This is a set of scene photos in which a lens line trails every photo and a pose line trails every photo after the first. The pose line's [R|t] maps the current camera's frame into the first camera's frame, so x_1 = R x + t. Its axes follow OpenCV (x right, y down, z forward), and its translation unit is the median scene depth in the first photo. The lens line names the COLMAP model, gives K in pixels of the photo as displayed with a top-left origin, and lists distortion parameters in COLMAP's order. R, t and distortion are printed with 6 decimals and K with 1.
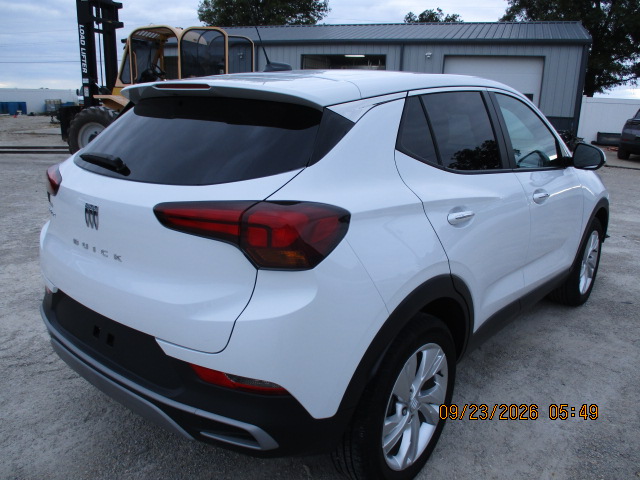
lens RADIAL K [[538.9, 0, 314.4], [0, 538.9, 252.0], [0, 0, 1]] dist [-0.040785, 0.007619]
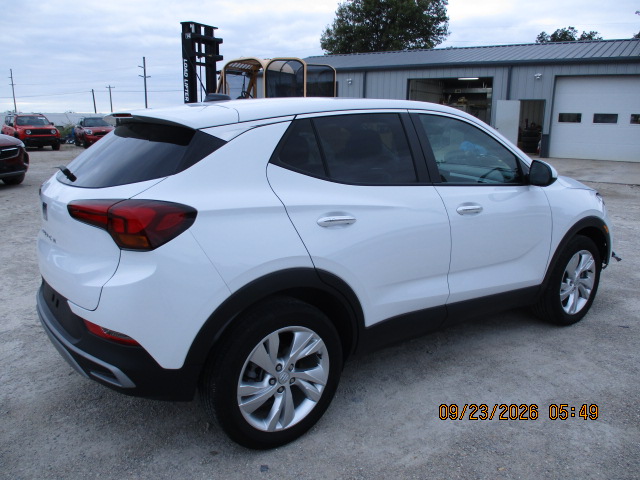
lens RADIAL K [[539.5, 0, 316.9], [0, 539.5, 256.9], [0, 0, 1]] dist [-0.047517, 0.013393]
pose [[0.972412, 0.044298, -0.229024, 0.240562], [-0.051837, 0.998290, -0.027004, 0.021827], [0.227436, 0.038131, 0.973046, -0.068412]]
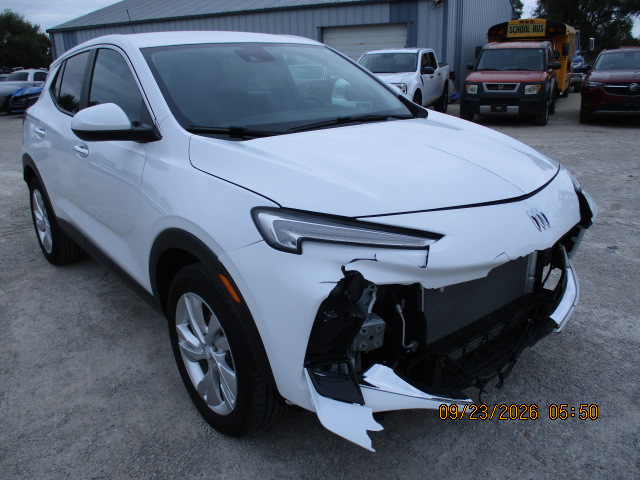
lens RADIAL K [[543.5, 0, 322.2], [0, 543.5, 245.5], [0, 0, 1]] dist [-0.043687, 0.009271]
pose [[-0.194702, 0.296553, -0.934958, 0.860856], [-0.249919, 0.906741, 0.339648, -0.256906], [0.948489, 0.299794, -0.102430, 1.018639]]
